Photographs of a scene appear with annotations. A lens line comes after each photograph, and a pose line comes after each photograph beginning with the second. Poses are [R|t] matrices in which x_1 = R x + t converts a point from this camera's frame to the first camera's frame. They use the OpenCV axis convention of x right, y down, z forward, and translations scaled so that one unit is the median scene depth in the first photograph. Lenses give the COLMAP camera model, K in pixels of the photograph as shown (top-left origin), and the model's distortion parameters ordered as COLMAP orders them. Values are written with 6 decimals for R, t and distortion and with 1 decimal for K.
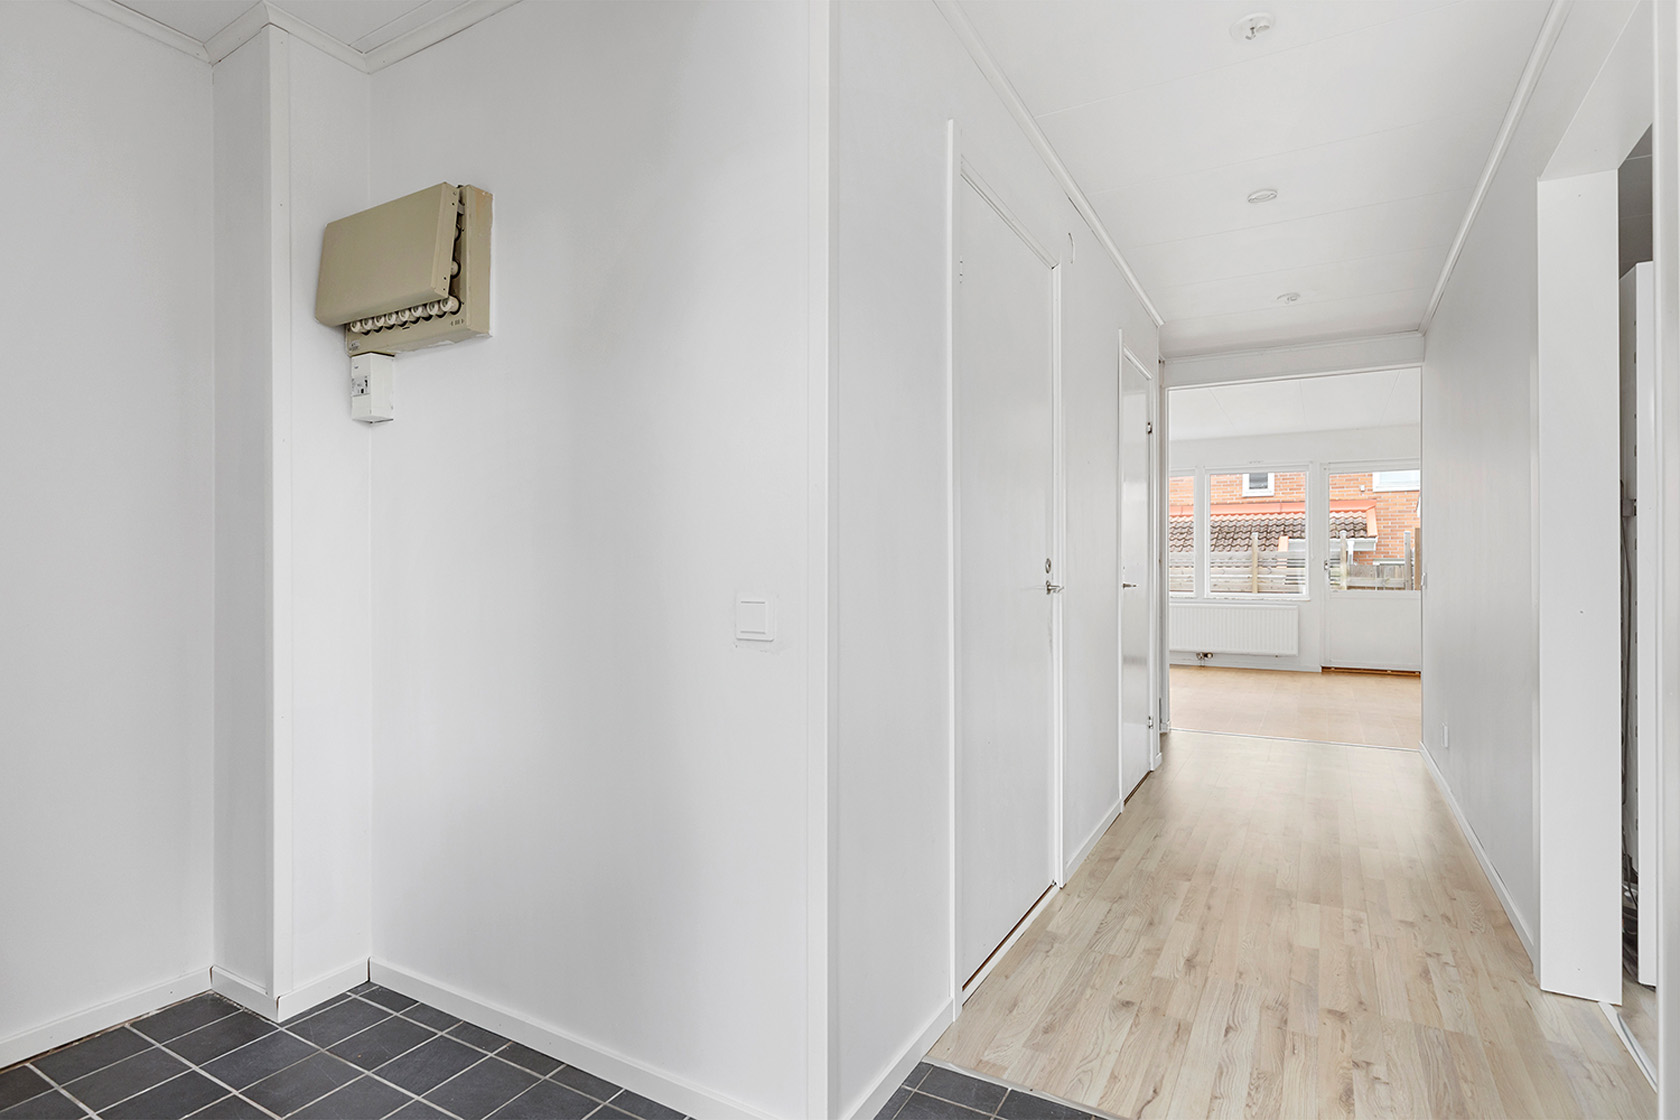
lens RADIAL K [[850.6, 0, 833.4], [0, 850.6, 560.2], [0, 0, 1]] dist [-0.005473, -0.000763]
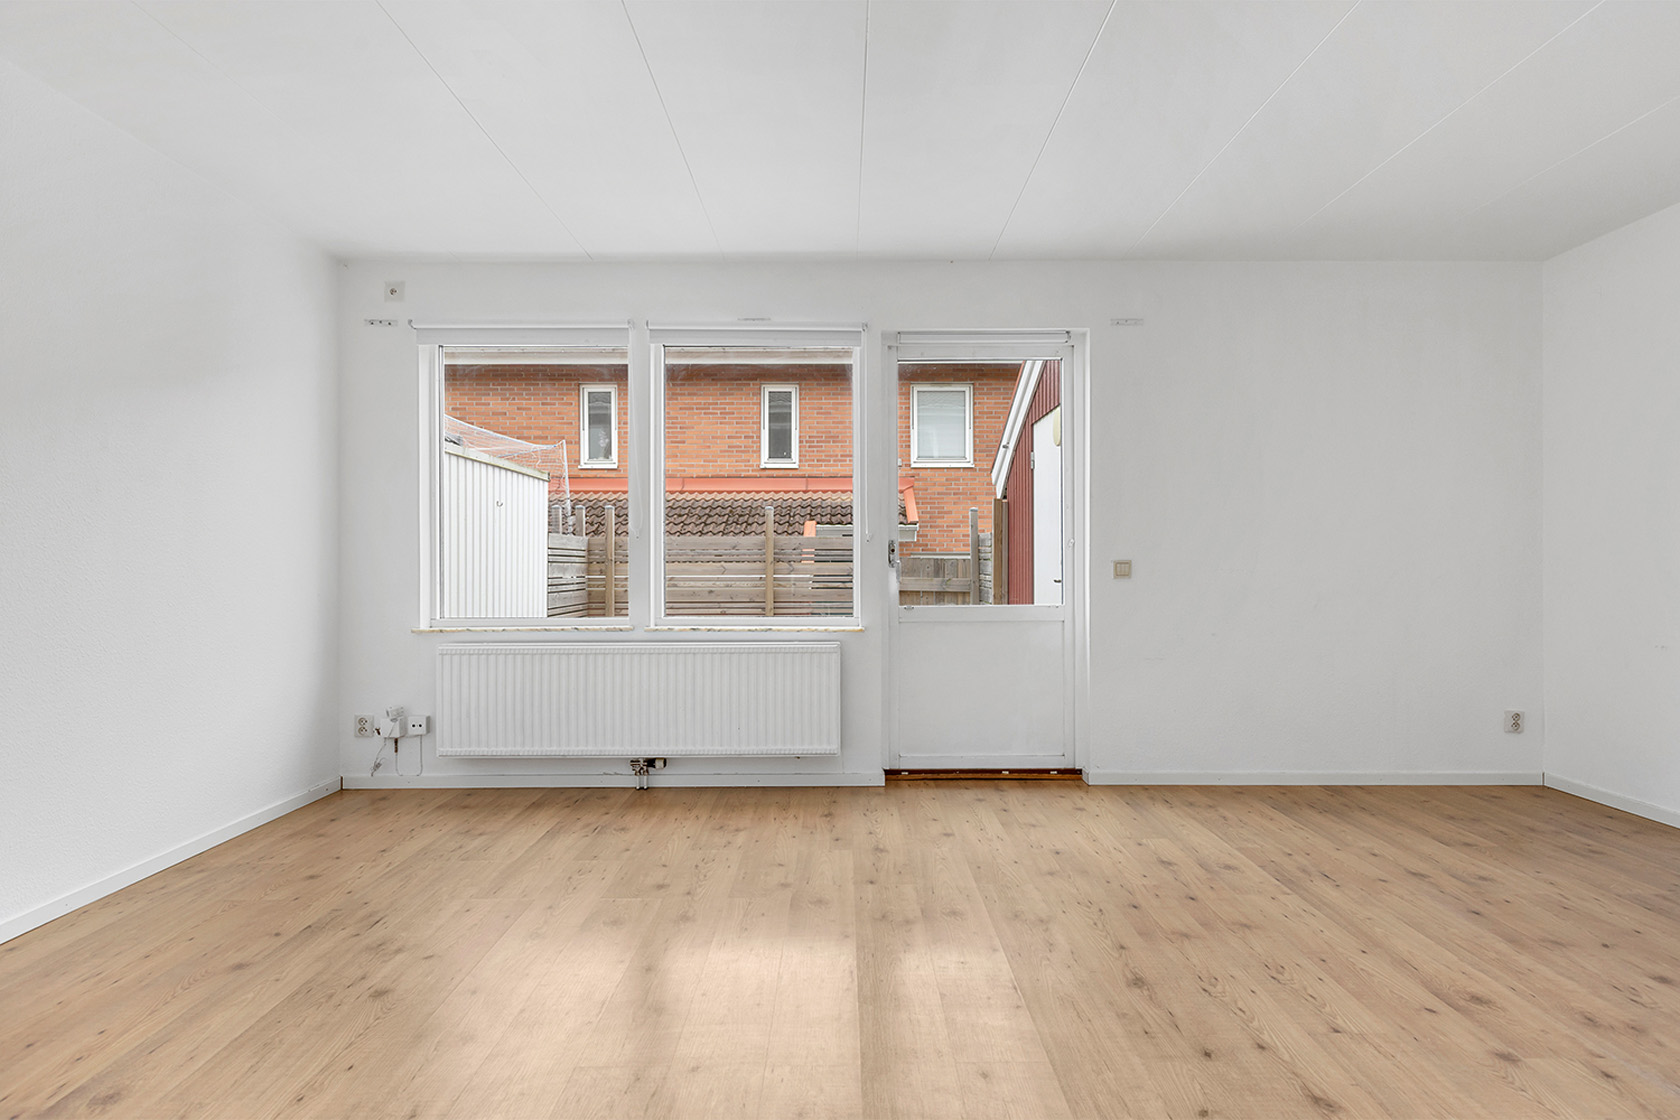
lens RADIAL K [[925.3, 0, 835.9], [0, 925.3, 559.7], [0, 0, 1]] dist [0.002345, 0.000808]
pose [[0.869707, -0.000588, 0.493568, 0.200446], [0.000703, 1.000000, -0.000048, 0.006297], [-0.493568, 0.000389, 0.869707, 0.379987]]
